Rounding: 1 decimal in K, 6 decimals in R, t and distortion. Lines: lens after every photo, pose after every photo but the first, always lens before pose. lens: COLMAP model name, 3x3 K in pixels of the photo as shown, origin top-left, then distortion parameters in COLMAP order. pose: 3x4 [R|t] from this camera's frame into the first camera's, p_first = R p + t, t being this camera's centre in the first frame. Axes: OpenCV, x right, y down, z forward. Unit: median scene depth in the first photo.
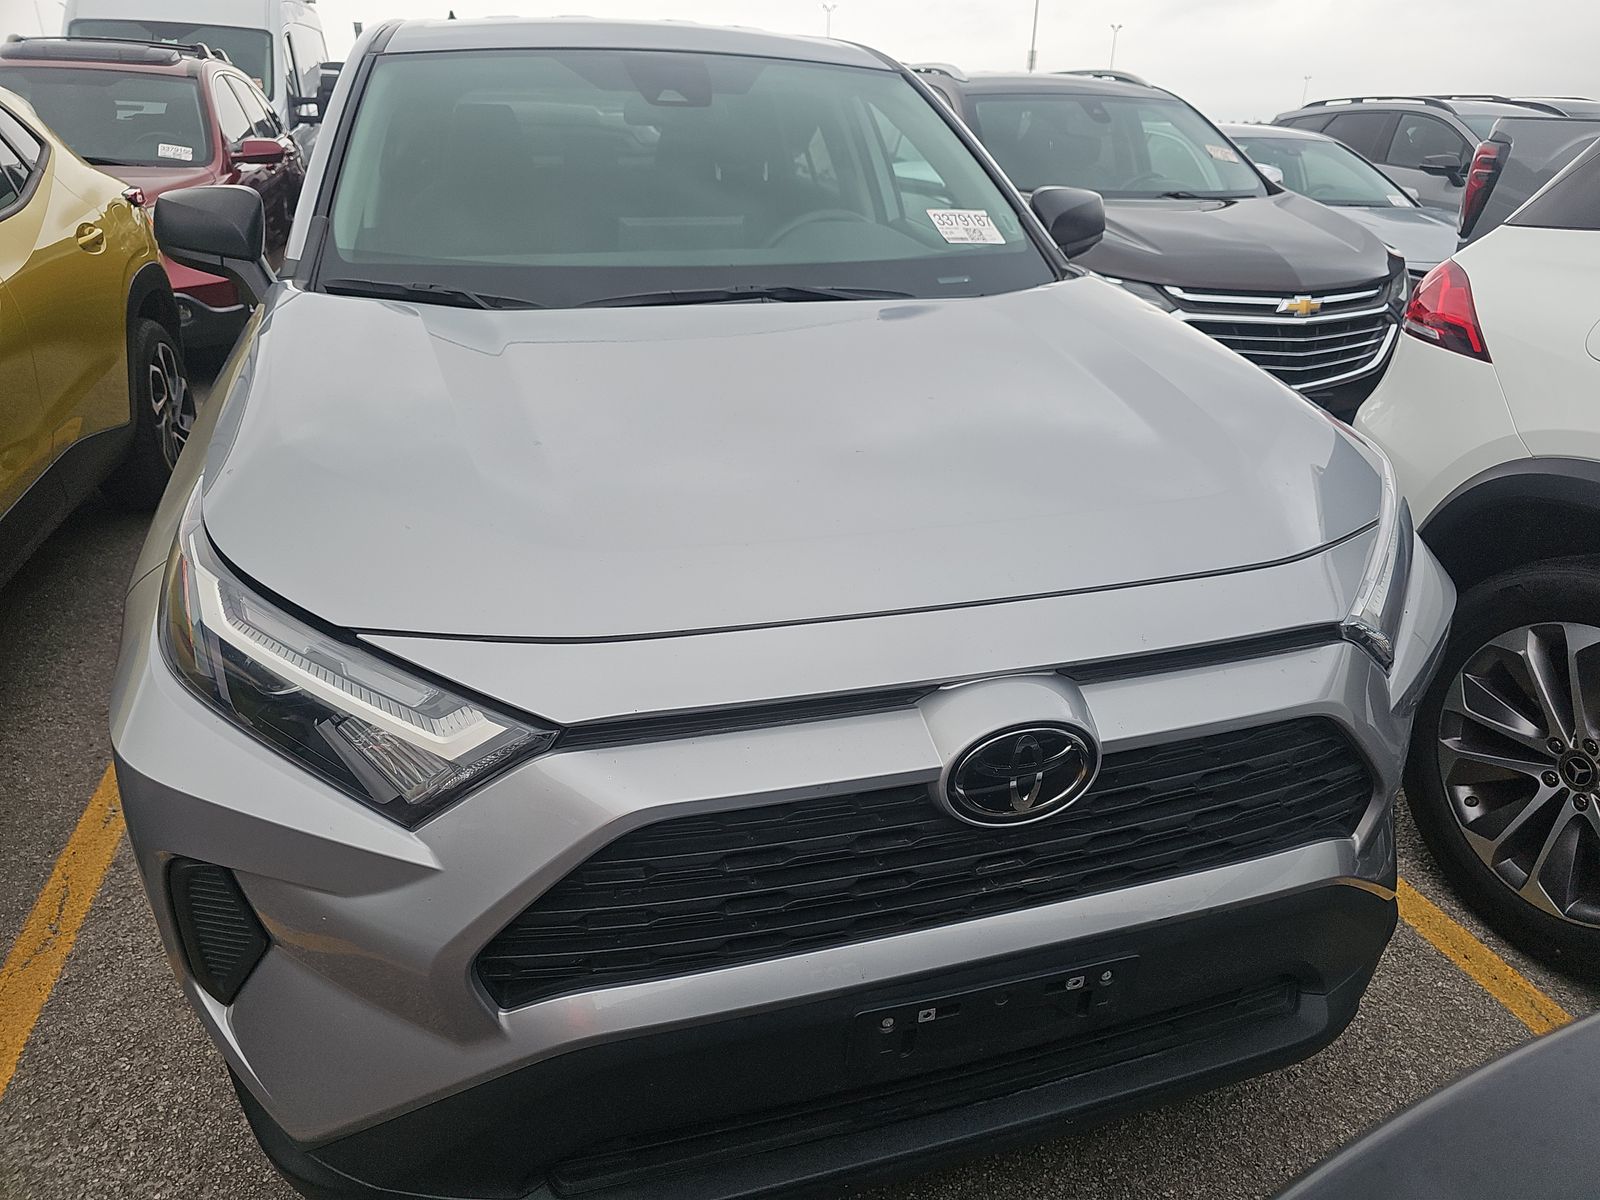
lens RADIAL K [[1099.0, 0, 828.8], [0, 1099.0, 574.9], [0, 0, 1]] dist [0.032840, -0.019100]
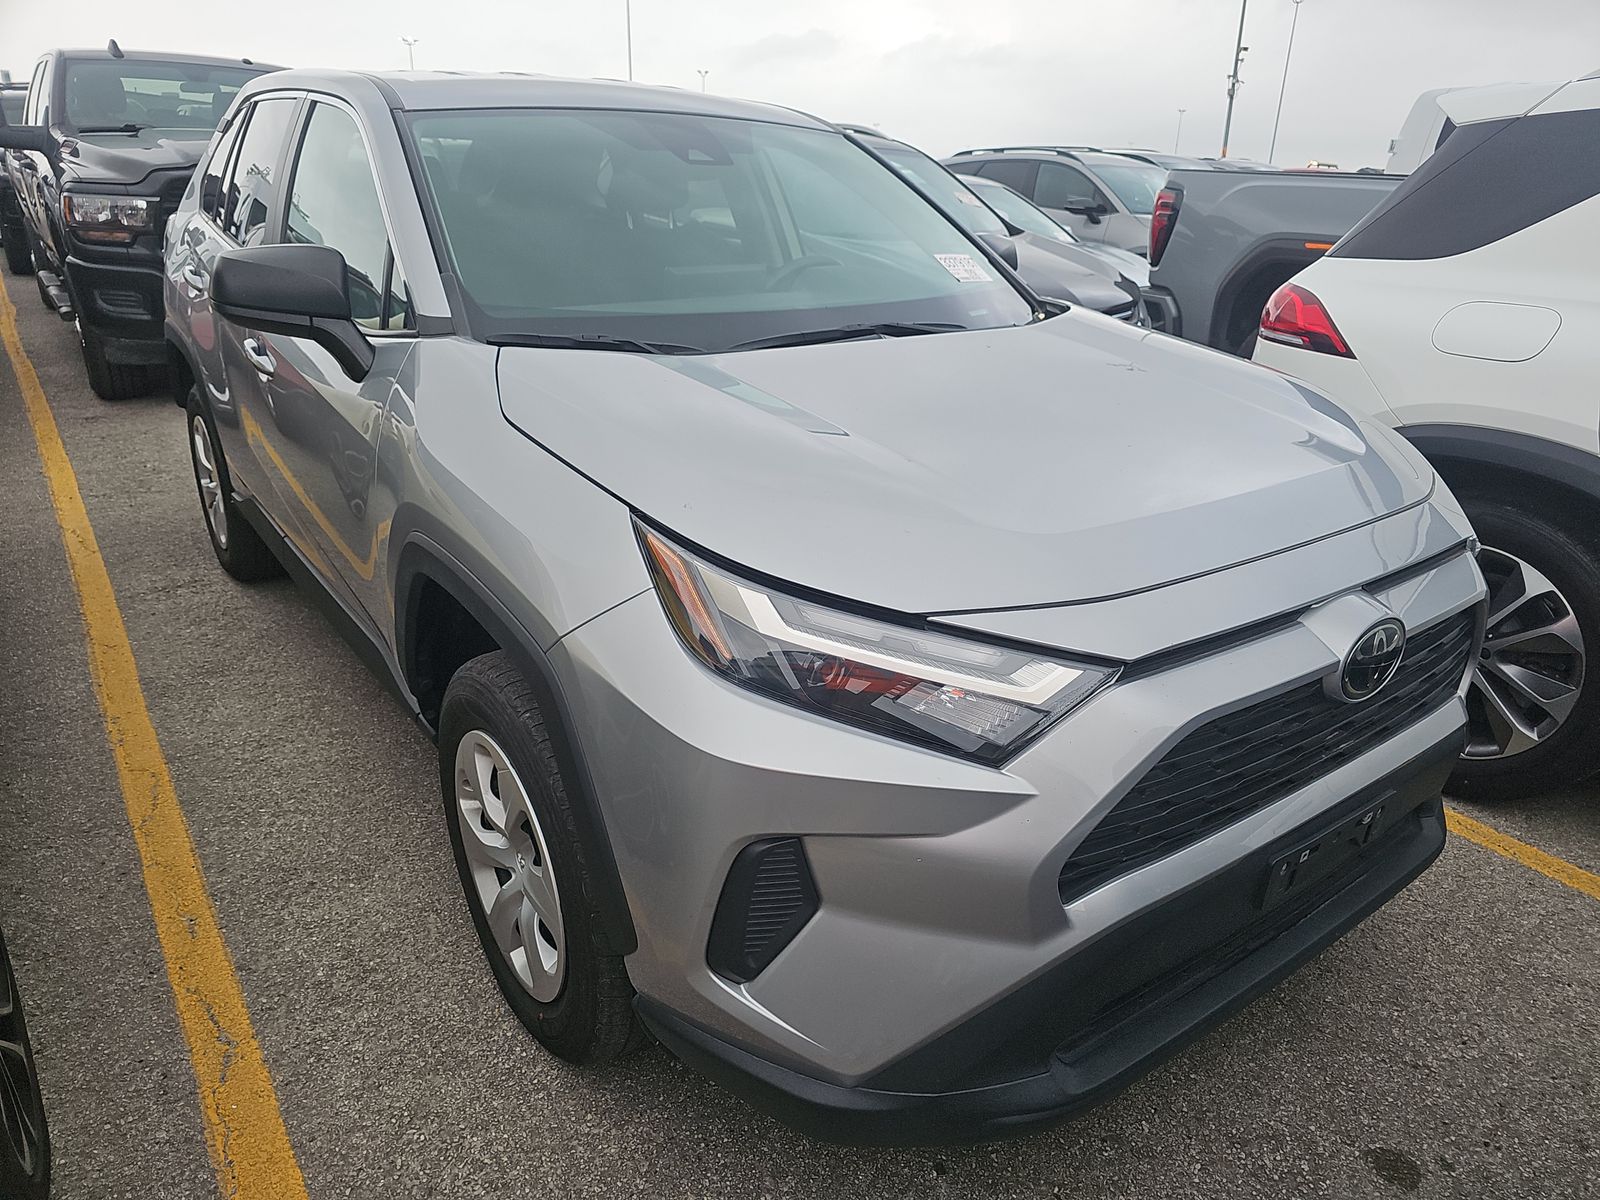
lens RADIAL K [[1099.0, 0, 828.8], [0, 1099.0, 574.9], [0, 0, 1]] dist [0.032840, -0.019100]
pose [[0.941382, -0.112319, 0.318096, -0.483913], [0.121806, 0.992503, -0.010024, 0.003106], [-0.314585, 0.048183, 0.948006, -0.057664]]
